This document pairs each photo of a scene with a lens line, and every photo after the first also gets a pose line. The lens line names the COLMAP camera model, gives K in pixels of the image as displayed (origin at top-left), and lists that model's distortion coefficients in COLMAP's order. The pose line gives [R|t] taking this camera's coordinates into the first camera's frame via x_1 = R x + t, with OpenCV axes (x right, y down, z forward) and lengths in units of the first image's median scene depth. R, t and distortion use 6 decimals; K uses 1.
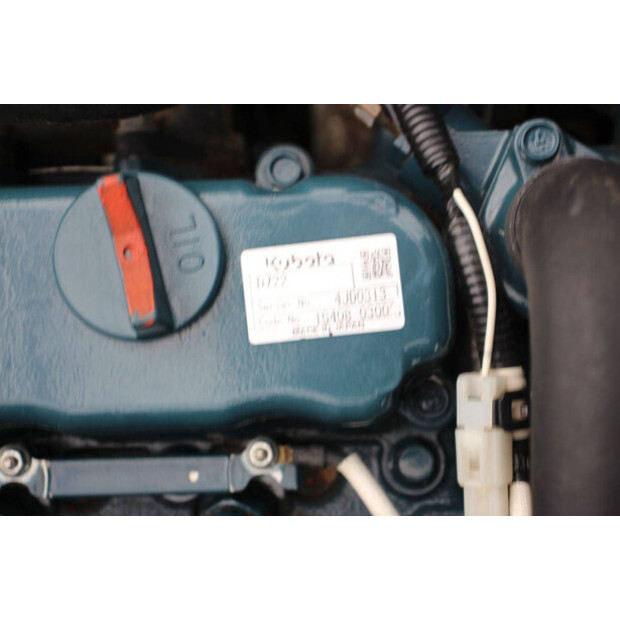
lens RADIAL K [[1401.7, 0, 285.2], [0, 1401.7, 308.8], [0, 0, 1]] dist [0.407596, 0.000000]
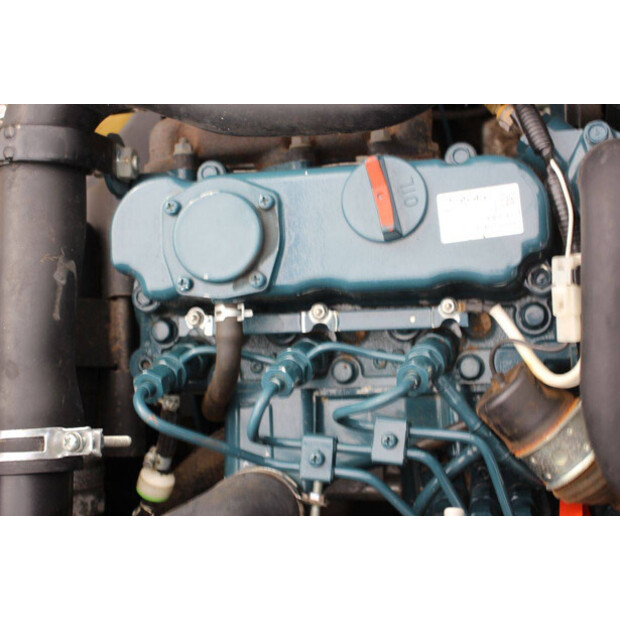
lens RADIAL K [[1150.4, 0, 313.9], [0, 1150.4, 309.8], [0, 0, 1]] dist [0.243858, 0.000000]
pose [[0.990886, -0.009103, -0.134397, 0.012920], [0.007331, 0.999880, -0.013675, 0.135328], [0.134506, 0.012565, 0.990833, -0.593662]]
